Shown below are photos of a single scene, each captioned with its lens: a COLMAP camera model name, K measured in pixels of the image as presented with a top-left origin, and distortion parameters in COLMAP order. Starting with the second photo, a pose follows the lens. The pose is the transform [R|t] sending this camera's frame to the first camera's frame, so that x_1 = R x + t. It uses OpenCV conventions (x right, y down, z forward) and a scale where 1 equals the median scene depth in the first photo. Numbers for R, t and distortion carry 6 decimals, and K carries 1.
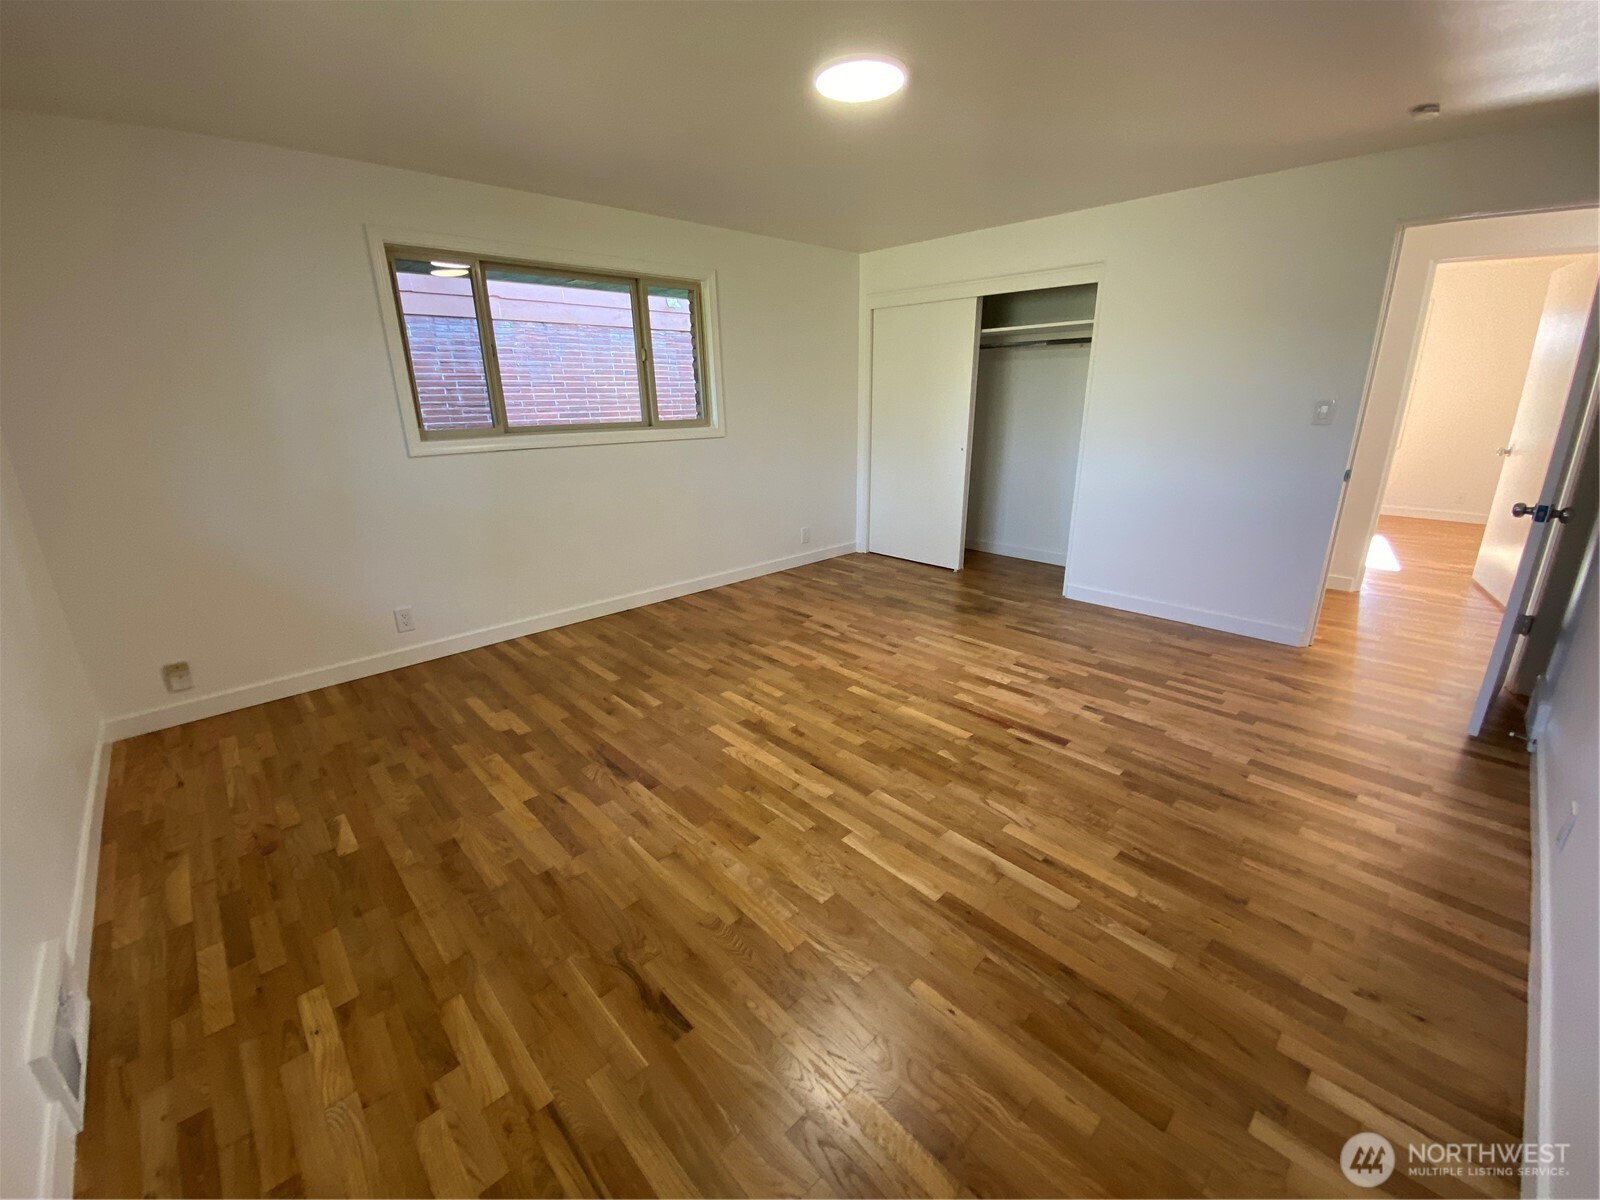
lens RADIAL K [[651.1, 0, 799.4], [0, 651.1, 597.9], [0, 0, 1]] dist [0.006543, -0.012819]
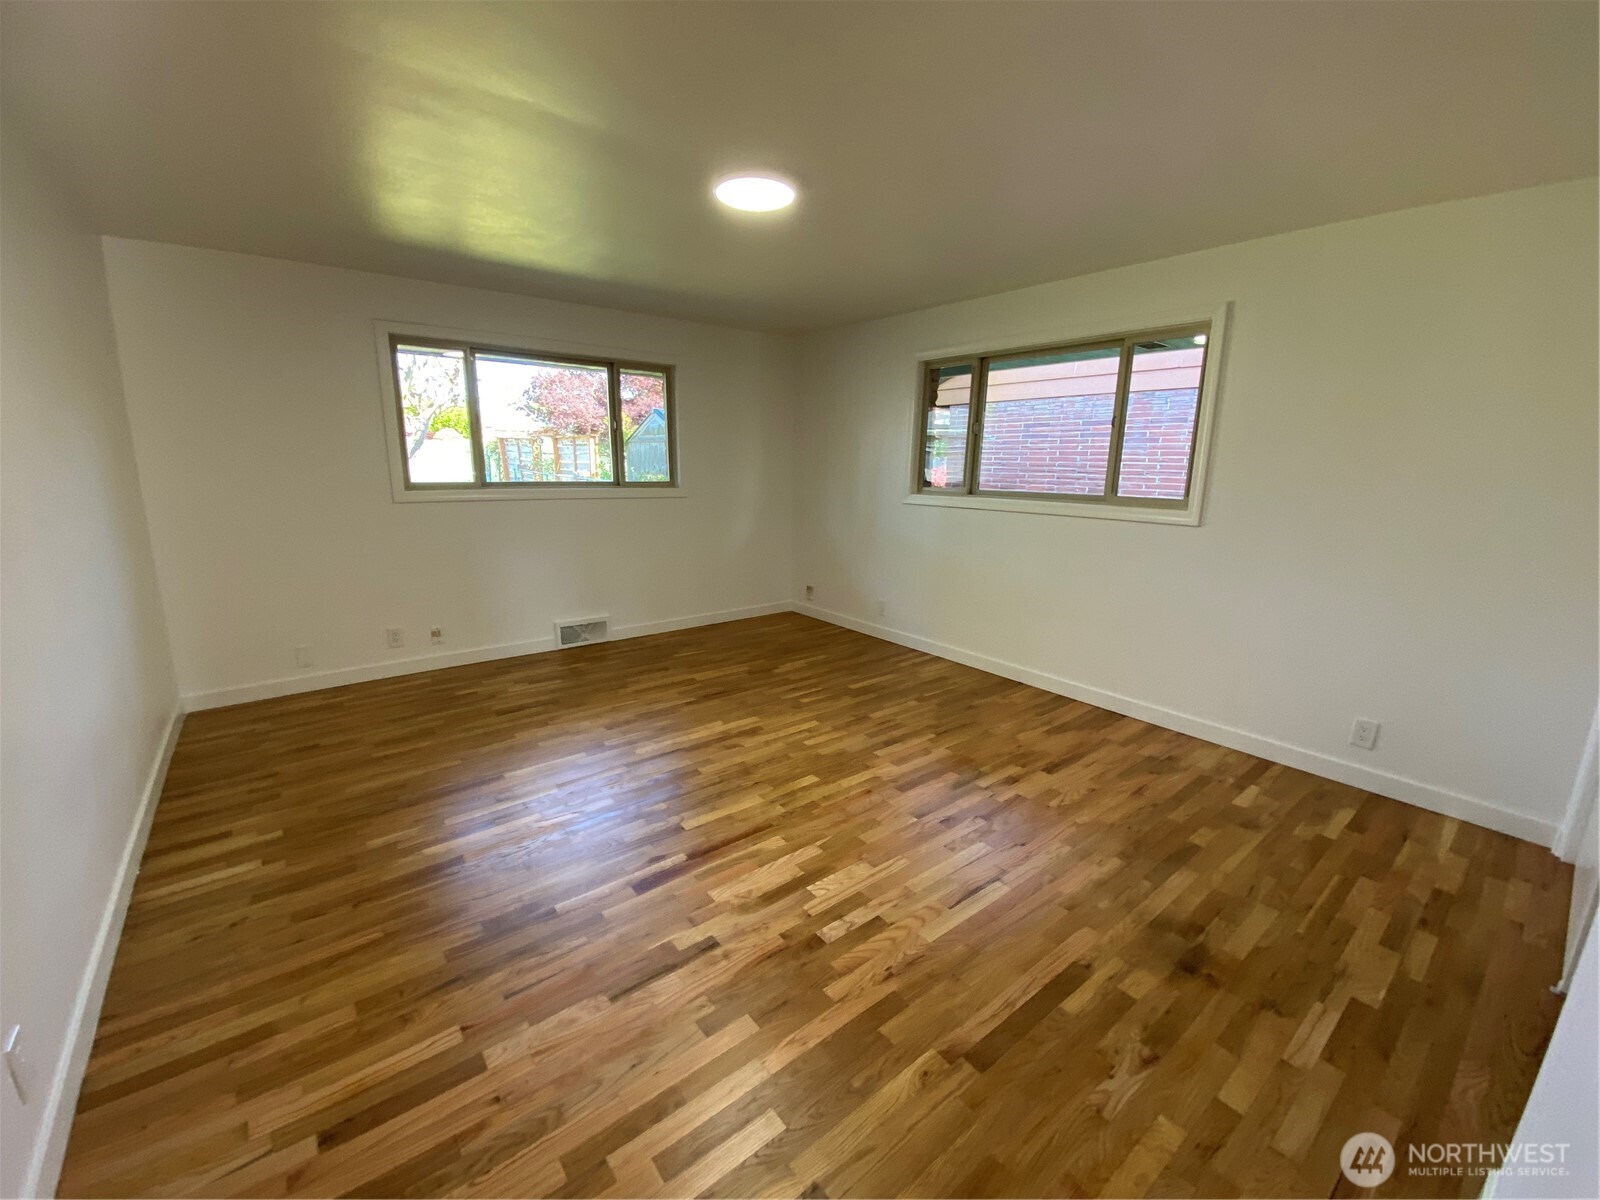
lens RADIAL K [[651.1, 0, 797.4], [0, 651.1, 593.2], [0, 0, 1]] dist [0.006543, -0.012819]
pose [[-0.097535, 0.218320, -0.970991, 0.847067], [-0.313229, 0.919328, 0.238167, -0.288017], [0.944656, 0.327372, -0.021282, 0.838419]]
